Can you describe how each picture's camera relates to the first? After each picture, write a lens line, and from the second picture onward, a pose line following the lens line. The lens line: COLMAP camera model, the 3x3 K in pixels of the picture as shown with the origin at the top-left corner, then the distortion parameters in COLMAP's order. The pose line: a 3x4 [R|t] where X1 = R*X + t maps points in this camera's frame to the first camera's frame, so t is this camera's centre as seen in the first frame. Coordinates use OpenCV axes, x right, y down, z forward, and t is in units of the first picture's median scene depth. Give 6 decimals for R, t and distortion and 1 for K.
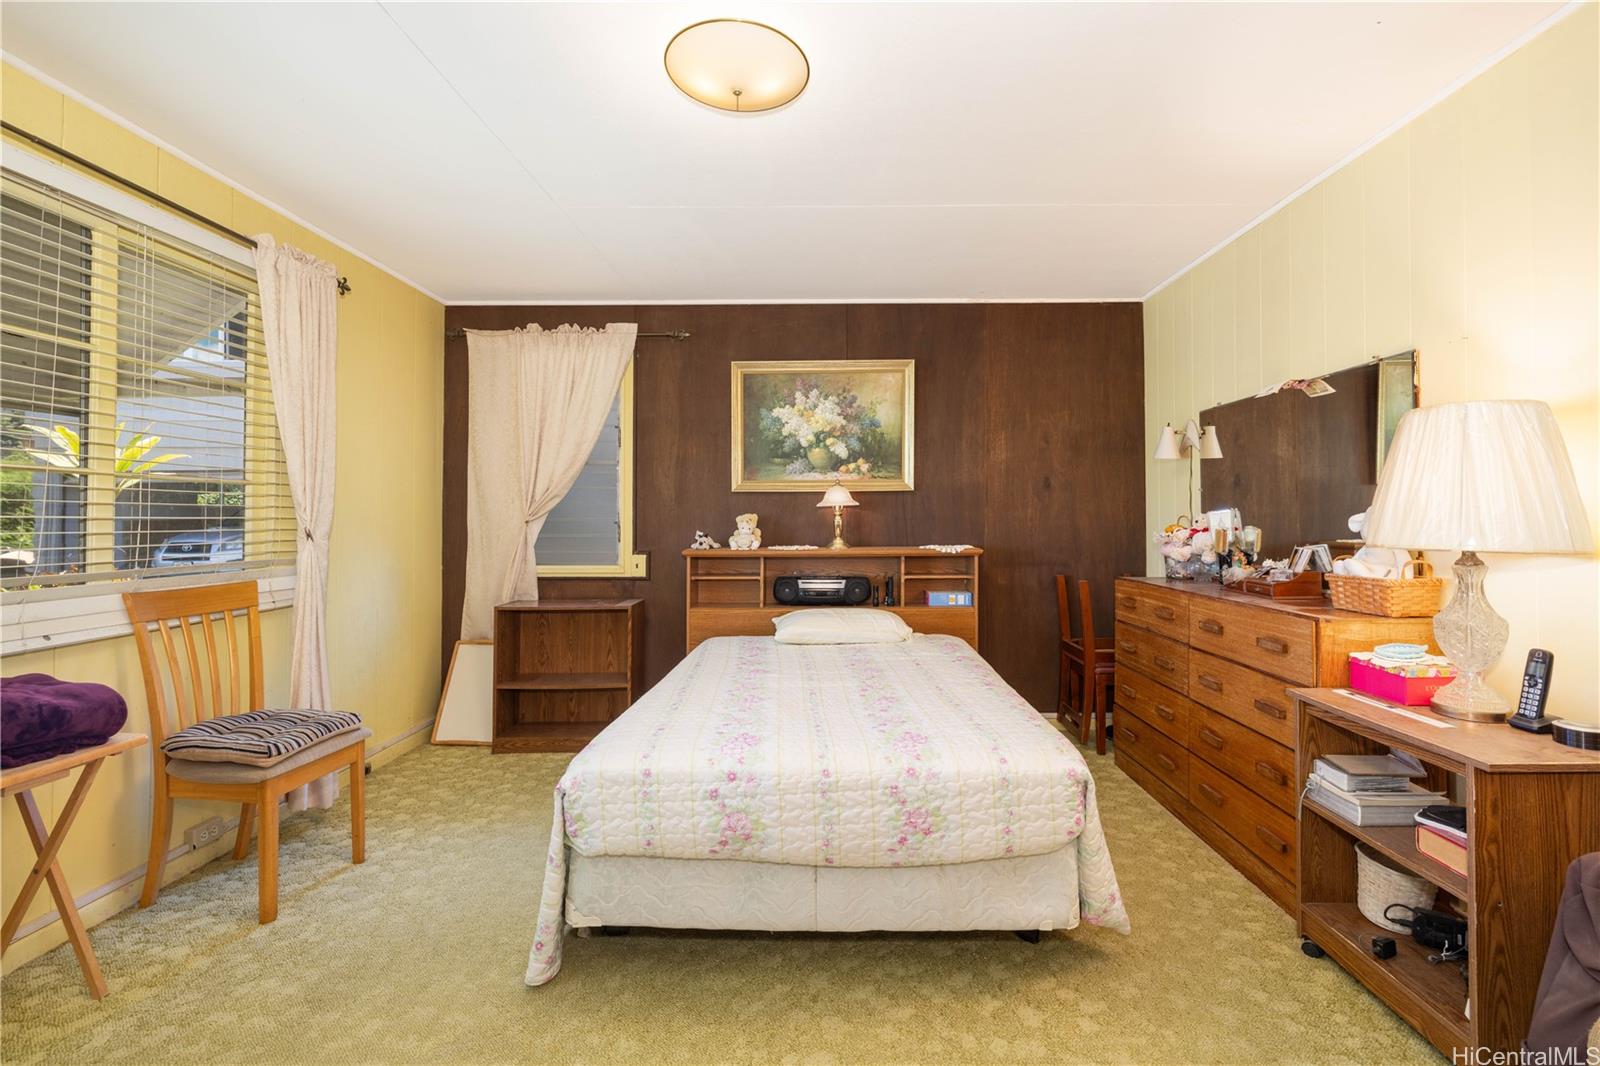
lens RADIAL K [[718.5, 0, 801.5], [0, 718.5, 514.1], [0, 0, 1]] dist [0.001063, 0.000649]
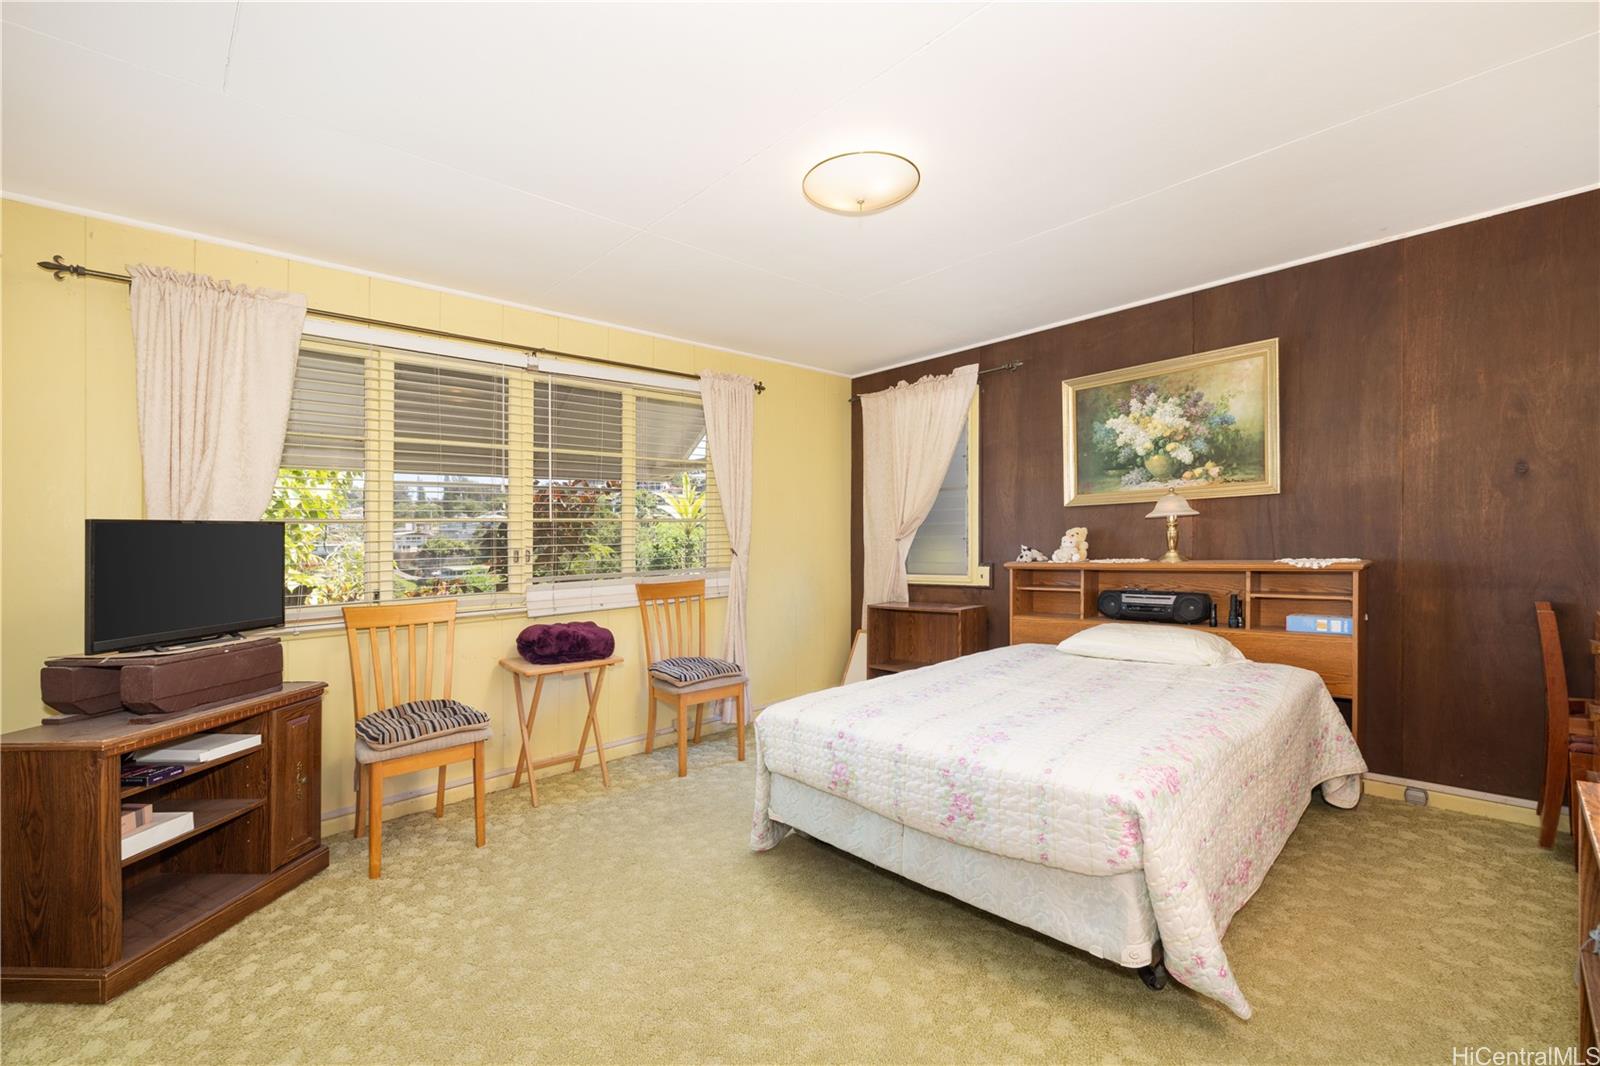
lens RADIAL K [[686.9, 0, 800.0], [0, 686.9, 533.0], [0, 0, 1]] dist [0.001902, 0.000039]
pose [[0.695145, -0.025397, -0.718421, 0.360412], [0.031524, 0.999491, -0.004830, -0.000459], [0.718178, -0.019290, 0.695592, 0.036794]]
